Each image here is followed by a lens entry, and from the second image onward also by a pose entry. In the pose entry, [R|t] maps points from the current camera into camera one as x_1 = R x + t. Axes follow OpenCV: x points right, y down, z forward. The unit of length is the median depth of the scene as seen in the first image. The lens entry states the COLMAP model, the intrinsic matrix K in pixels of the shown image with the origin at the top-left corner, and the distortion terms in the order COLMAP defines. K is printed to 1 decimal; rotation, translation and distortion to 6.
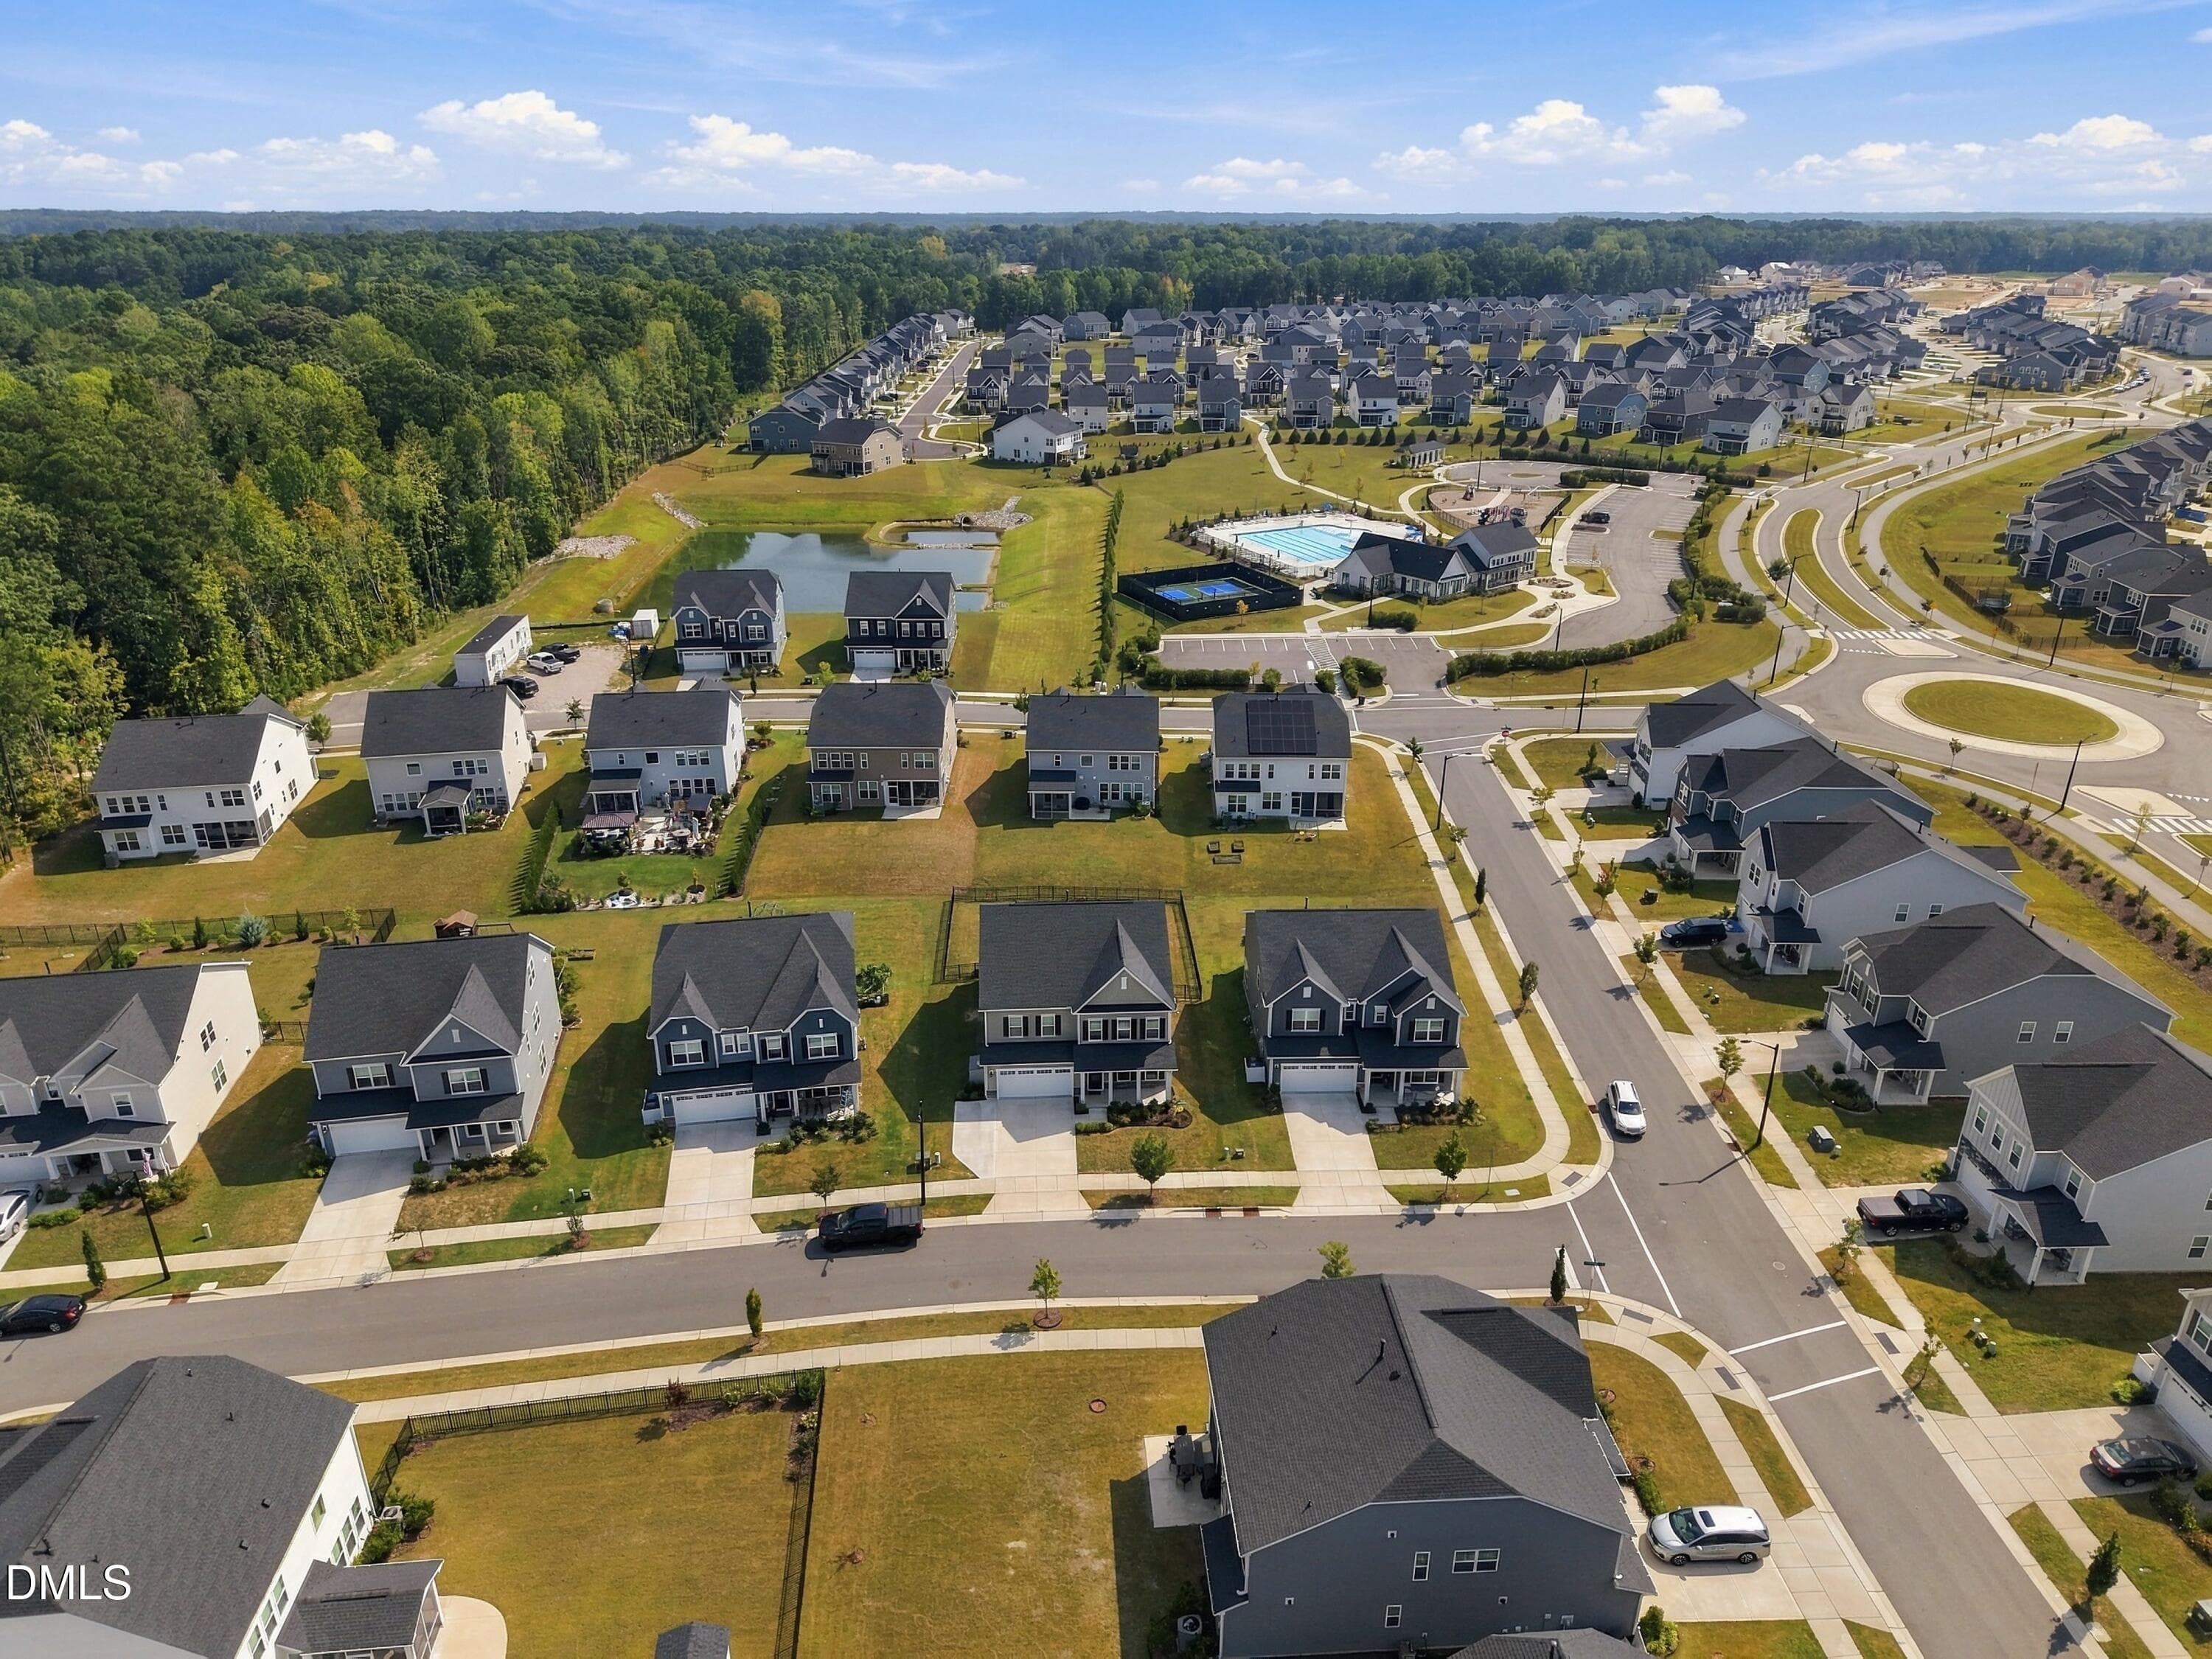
lens RADIAL K [[1485.2, 0, 1106.7], [0, 1485.2, 826.3], [0, 0, 1]] dist [-0.003297, -0.011740]
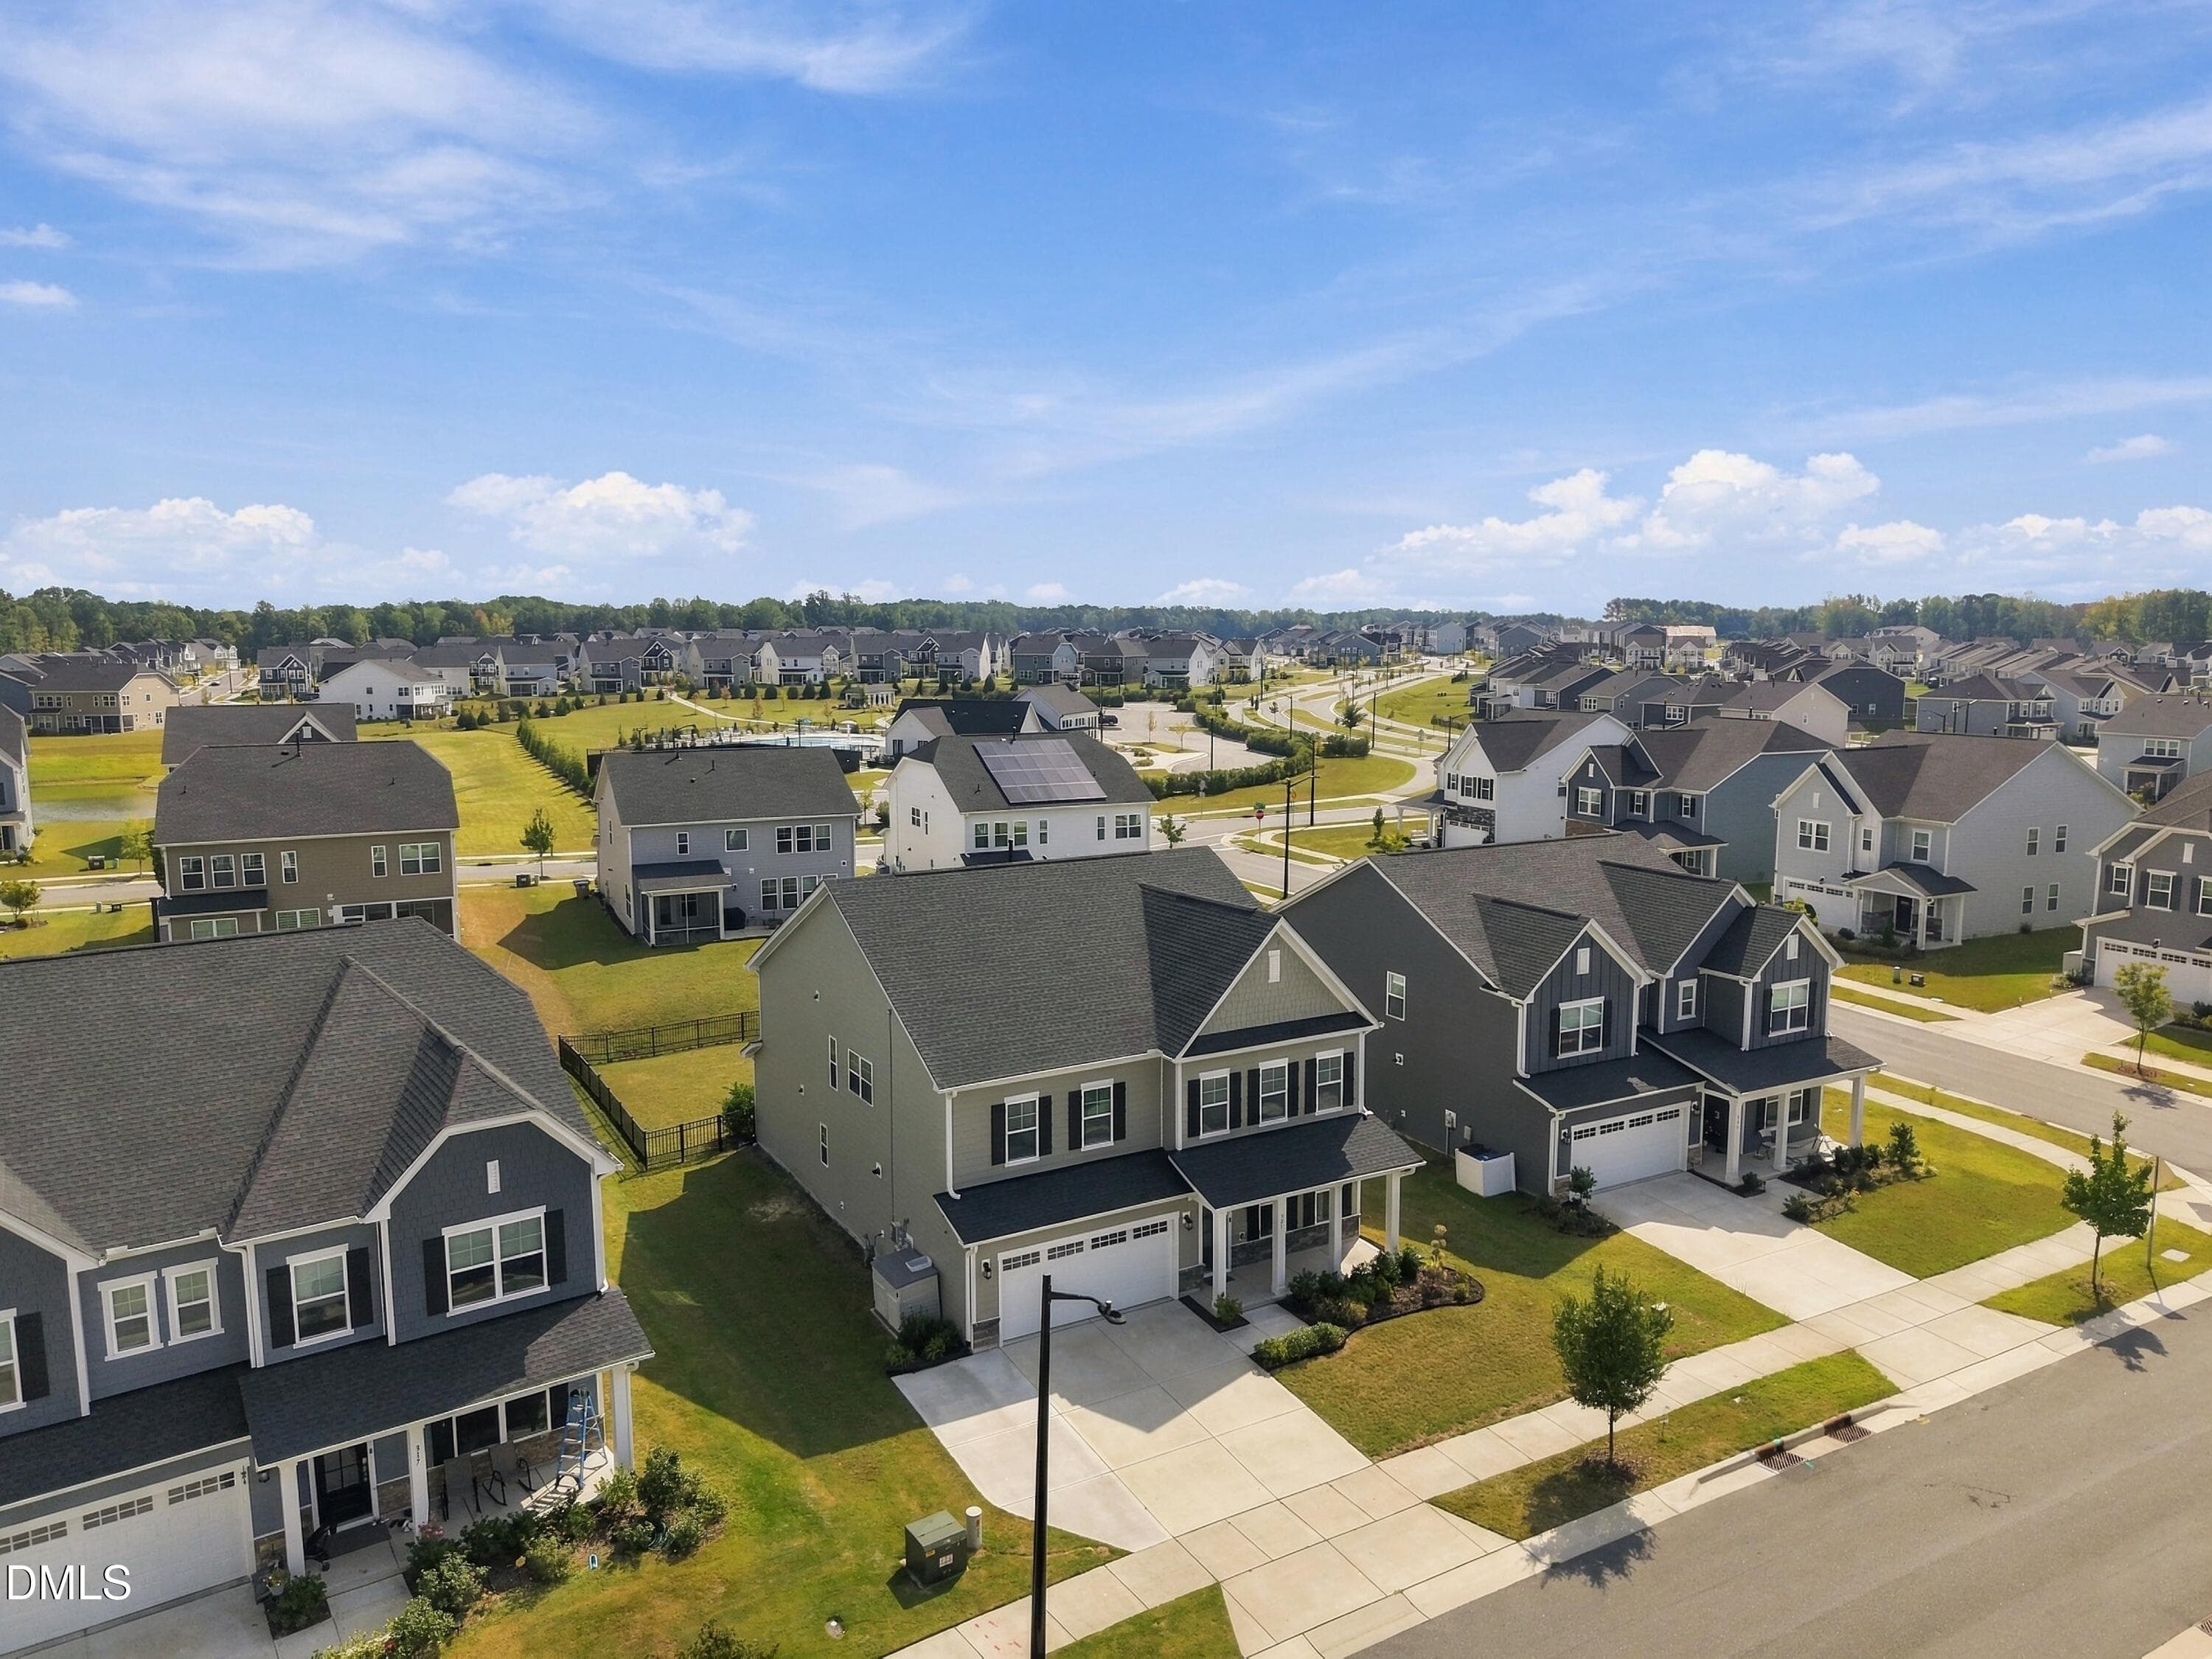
lens RADIAL K [[1485.2, 0, 1111.7], [0, 1485.2, 824.8], [0, 0, 1]] dist [-0.003297, -0.011740]
pose [[0.889702, -0.057041, 0.452965, -0.207260], [0.176723, 0.957846, -0.226495, 0.151187], [-0.420951, 0.281562, 0.862278, 0.651759]]
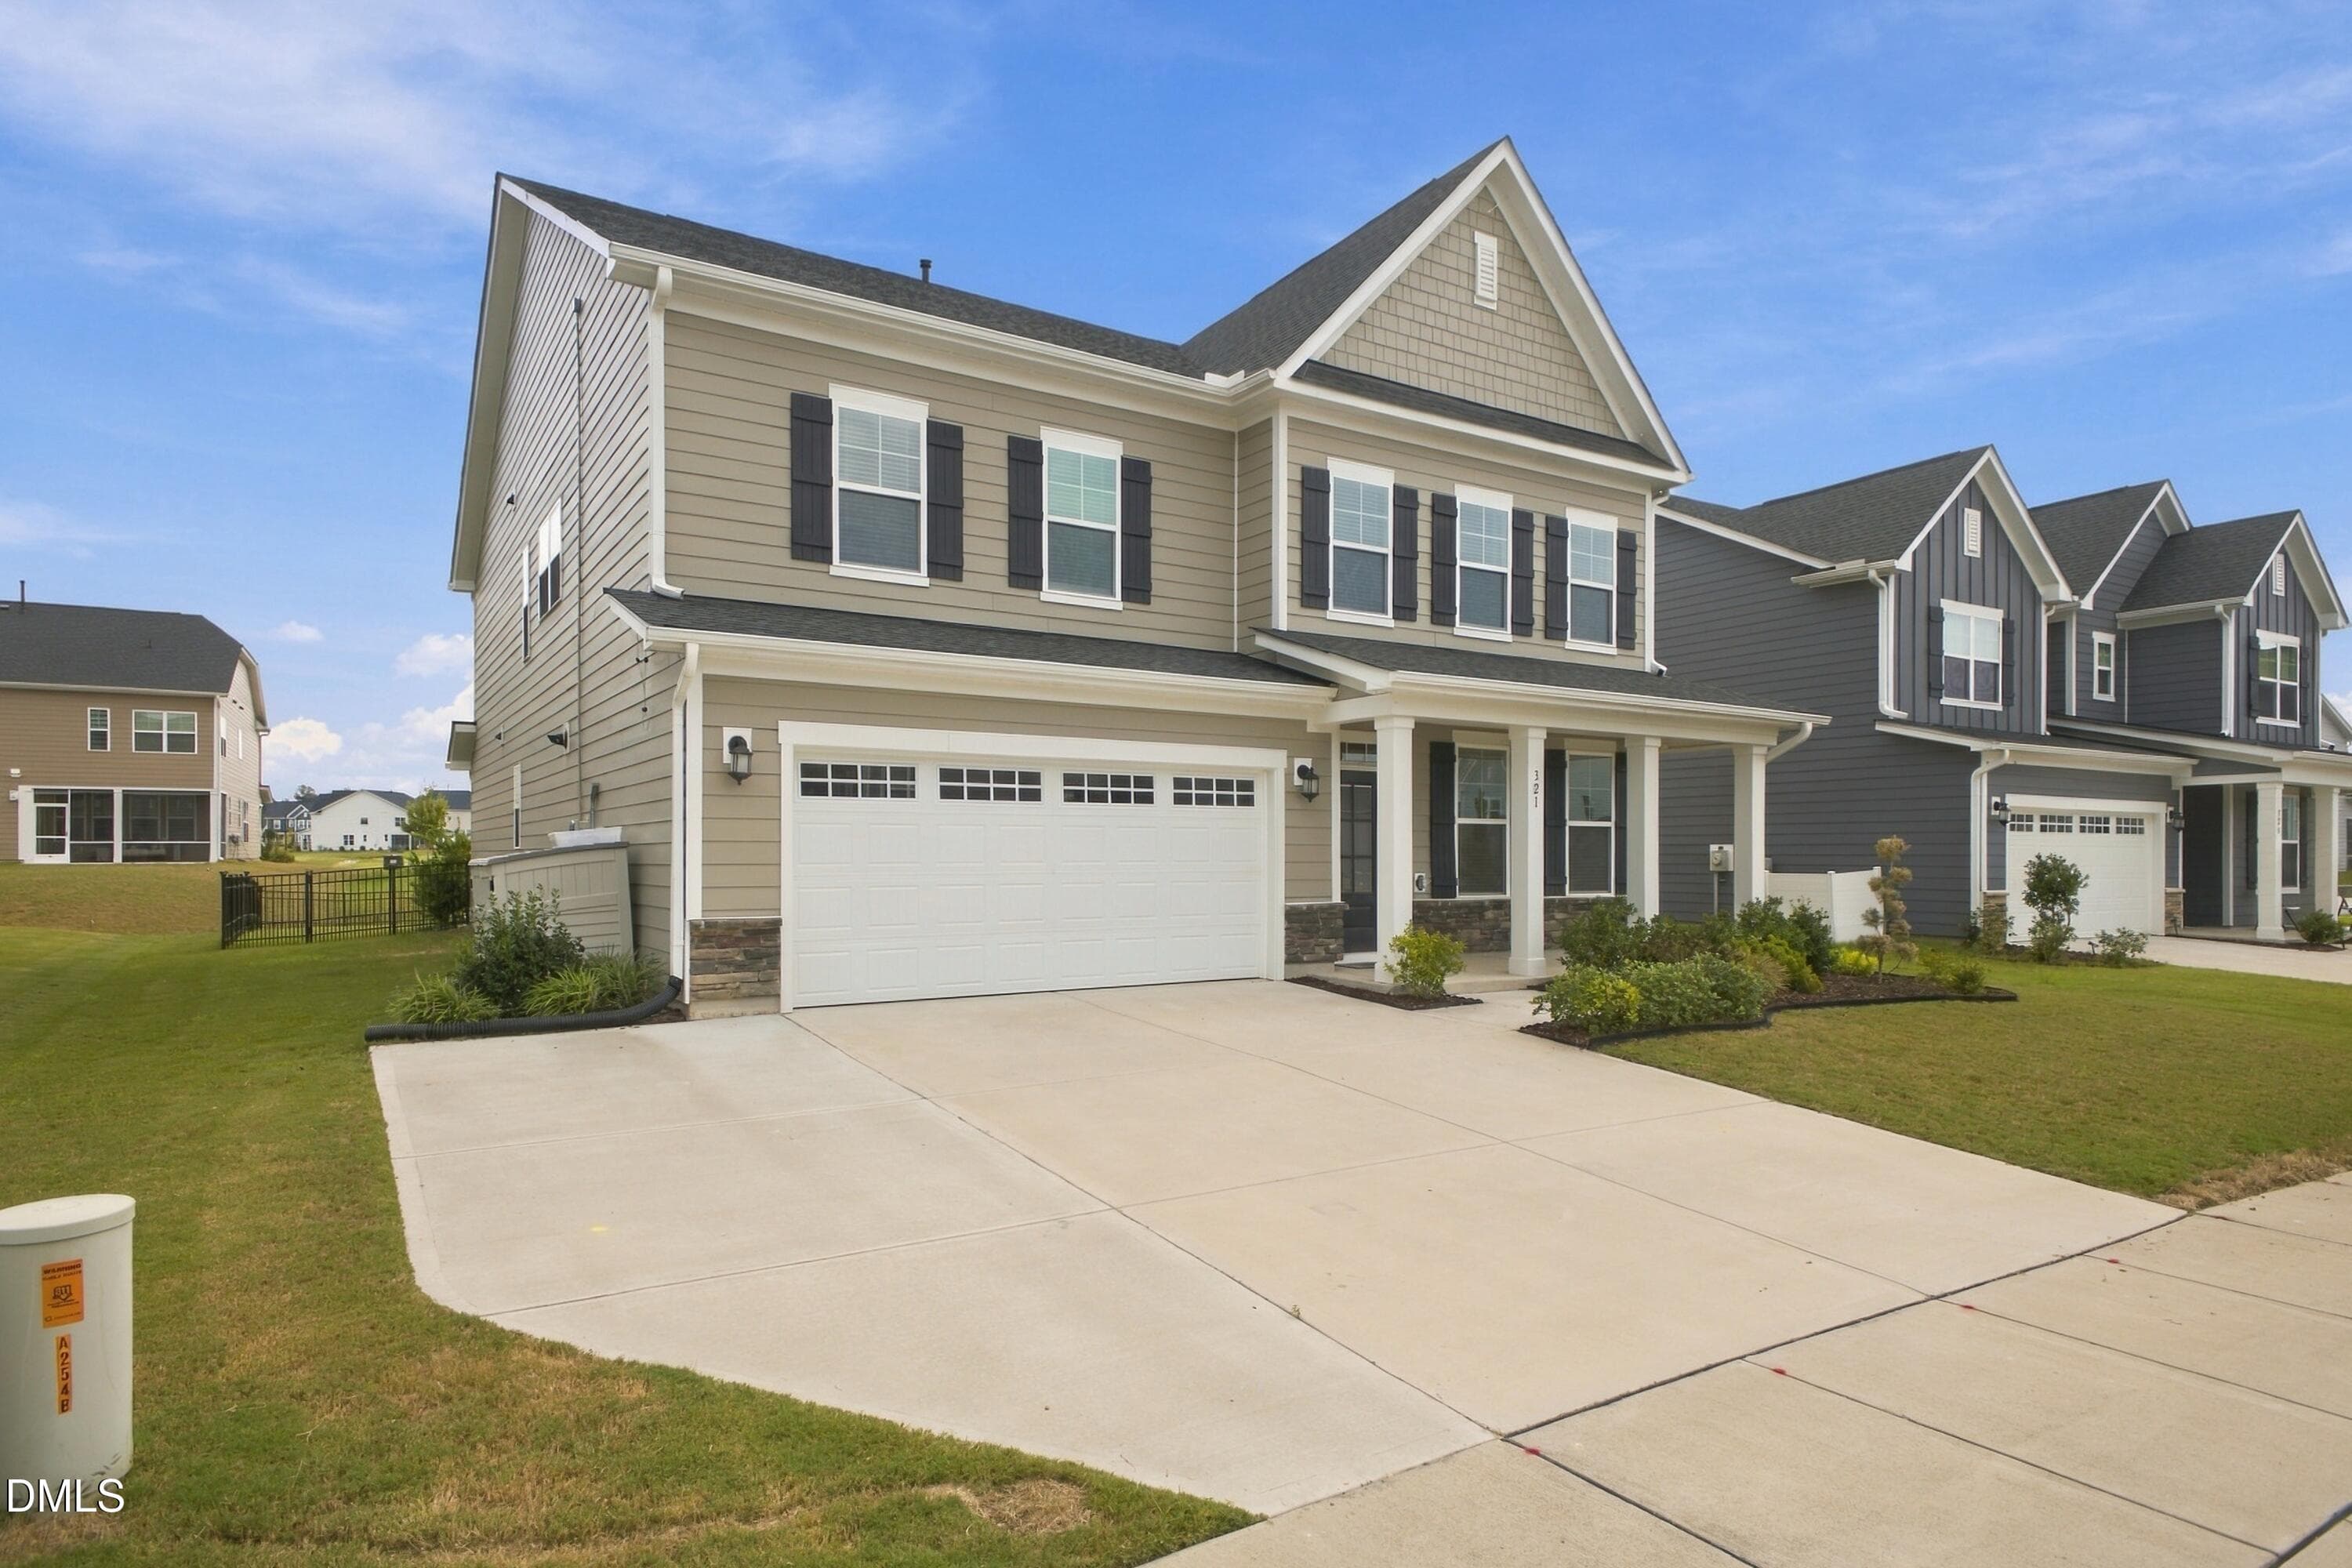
lens RADIAL K [[1319.3, 0, 1190.1], [0, 1319.3, 885.6], [0, 0, 1]] dist [0.014287, 0.001123]
pose [[0.864063, -0.002230, 0.503378, -0.100125], [0.190772, 0.926847, -0.323360, 0.218198], [-0.465833, 0.375434, 0.801280, 0.905505]]
